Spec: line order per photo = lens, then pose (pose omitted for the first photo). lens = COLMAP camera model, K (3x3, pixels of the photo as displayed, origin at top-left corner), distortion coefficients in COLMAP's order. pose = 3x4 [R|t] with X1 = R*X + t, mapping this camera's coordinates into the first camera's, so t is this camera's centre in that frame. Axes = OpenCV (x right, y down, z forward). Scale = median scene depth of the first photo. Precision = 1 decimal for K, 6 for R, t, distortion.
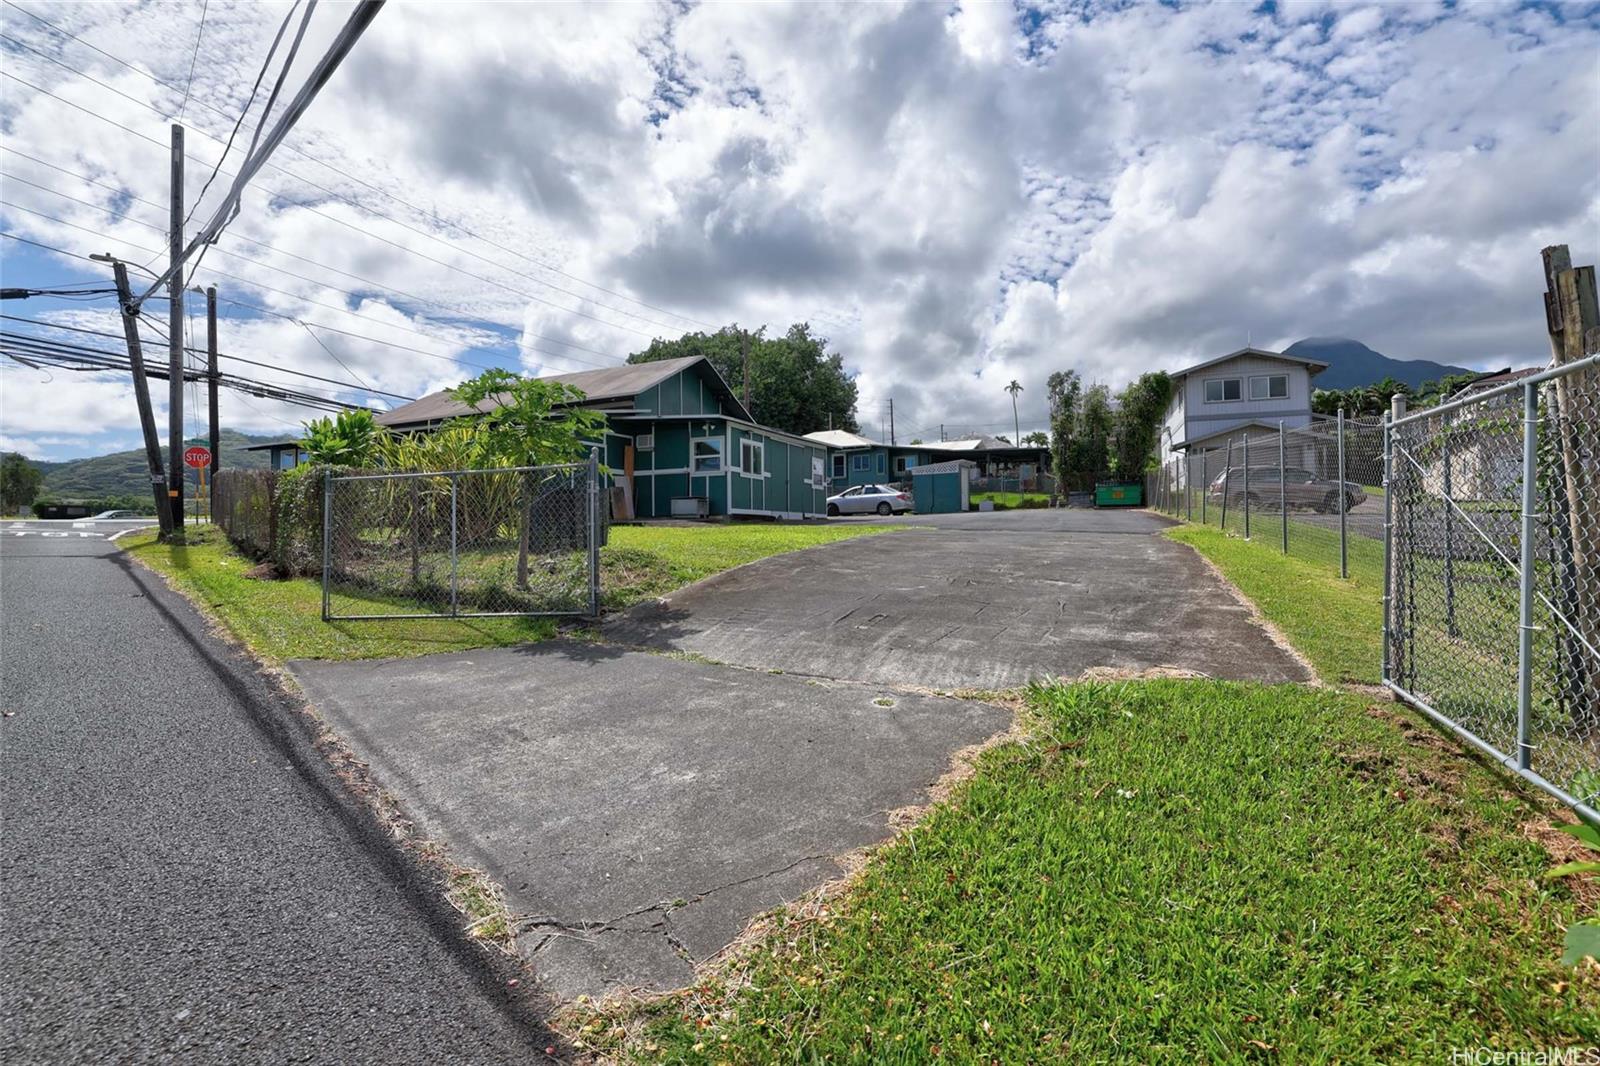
lens RADIAL K [[729.8, 0, 812.1], [0, 729.8, 541.9], [0, 0, 1]] dist [-0.048621, 0.026742]
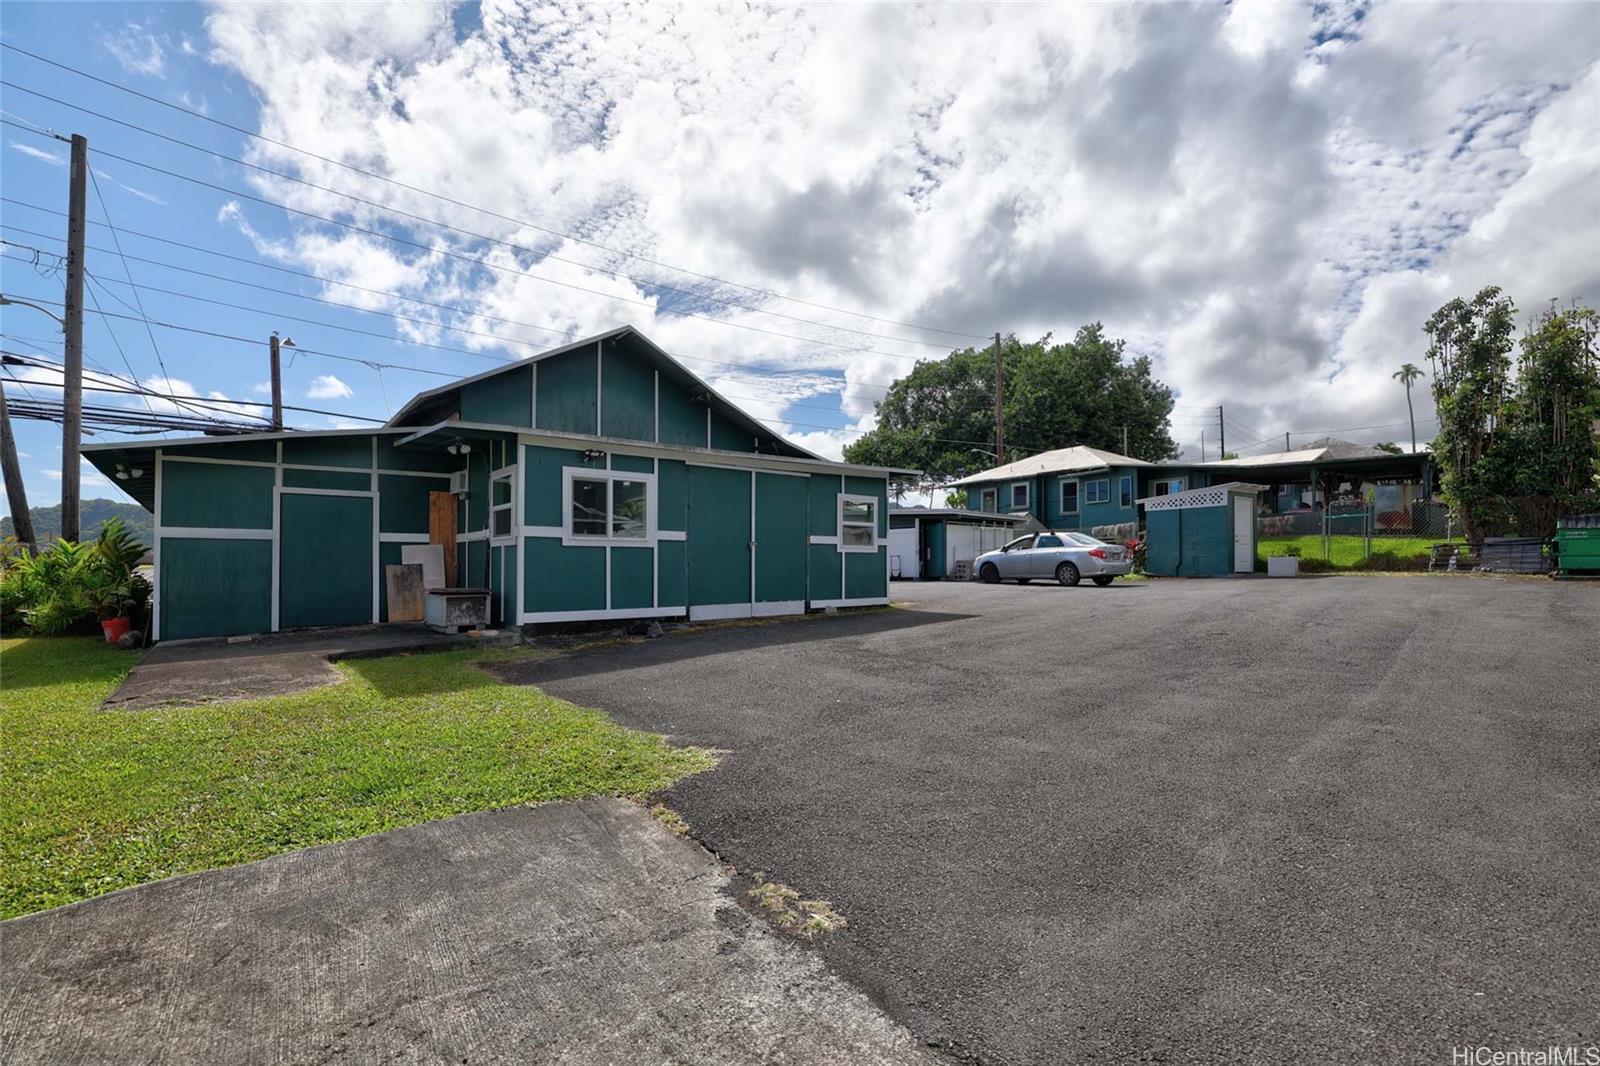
lens RADIAL K [[729.5, 0, 801.9], [0, 729.5, 555.5], [0, 0, 1]] dist [-0.033010, 0.021305]
pose [[0.900272, -0.002134, -0.435322, 0.222809], [-0.008604, 0.999705, -0.022695, -0.062010], [0.435242, 0.024178, 0.899989, 0.531870]]
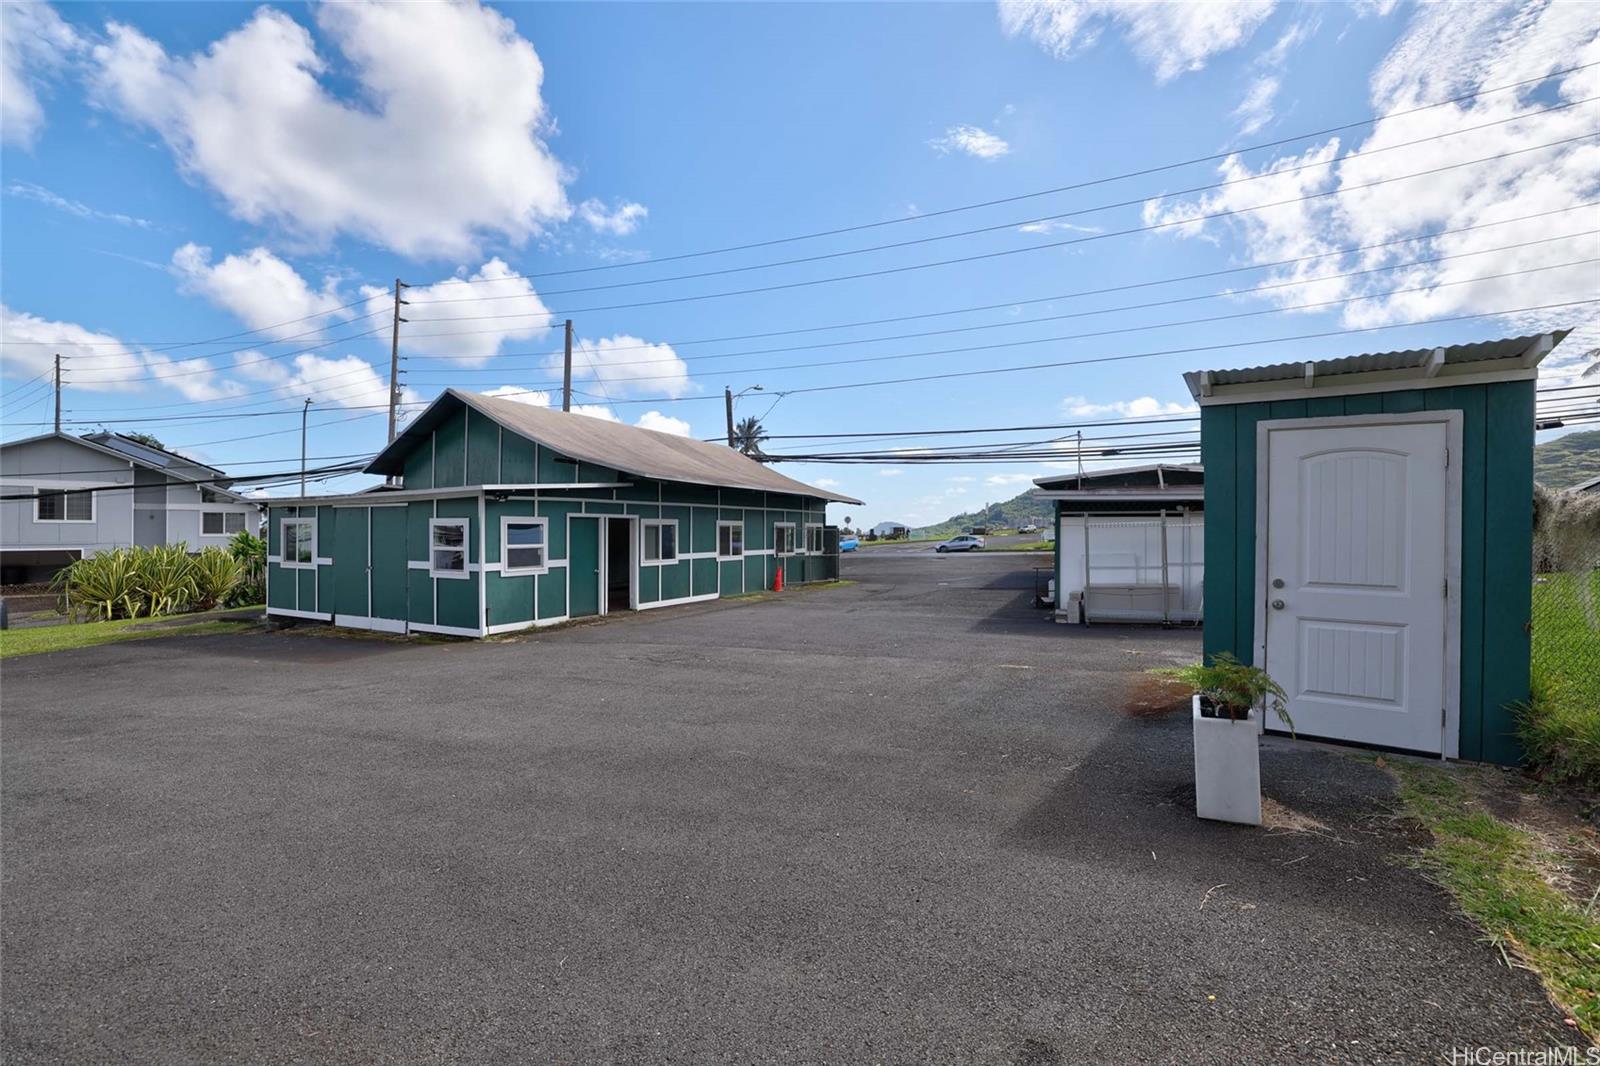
lens RADIAL K [[724.0, 0, 847.1], [0, 724.0, 531.1], [0, 0, 1]] dist [-0.046341, 0.019921]
pose [[-0.077676, -0.028137, -0.996582, 0.531593], [-0.032767, 0.999134, -0.025655, -0.110062], [0.996440, 0.030662, -0.078530, 1.421265]]
